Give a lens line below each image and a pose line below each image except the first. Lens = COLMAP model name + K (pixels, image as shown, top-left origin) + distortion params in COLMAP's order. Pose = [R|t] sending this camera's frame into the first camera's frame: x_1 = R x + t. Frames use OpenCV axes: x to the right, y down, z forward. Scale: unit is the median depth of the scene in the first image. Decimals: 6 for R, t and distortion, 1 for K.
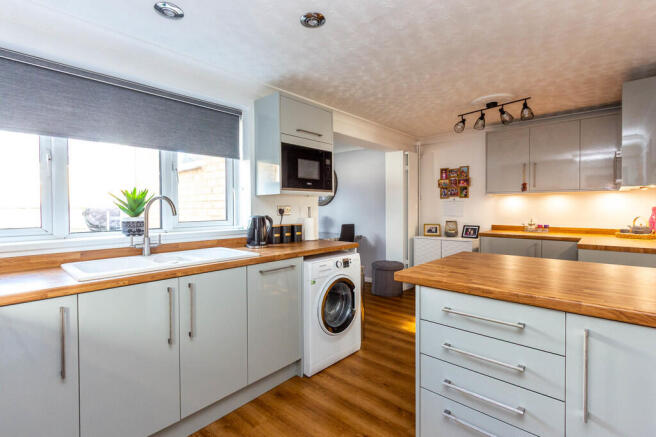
lens RADIAL K [[313.8, 0, 327.7], [0, 313.8, 218.2], [0, 0, 1]] dist [0.000554, -0.000099]
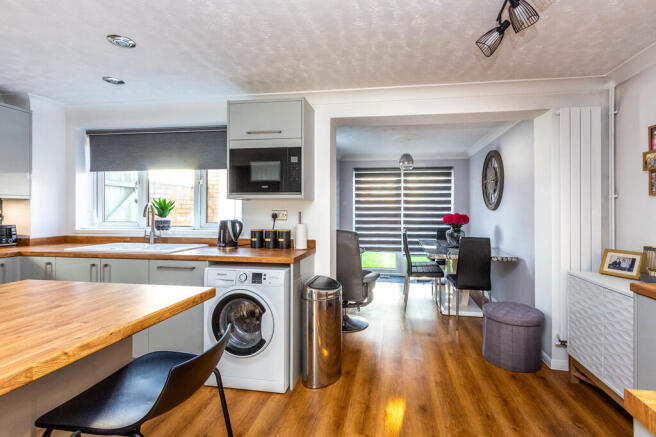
lens RADIAL K [[313.8, 0, 330.8], [0, 313.8, 212.7], [0, 0, 1]] dist [0.000554, -0.000099]
pose [[0.543846, 0.010815, -0.839116, 0.839360], [-0.034483, 0.999360, -0.009469, -0.031300], [0.838476, 0.034085, 0.543871, 0.670023]]
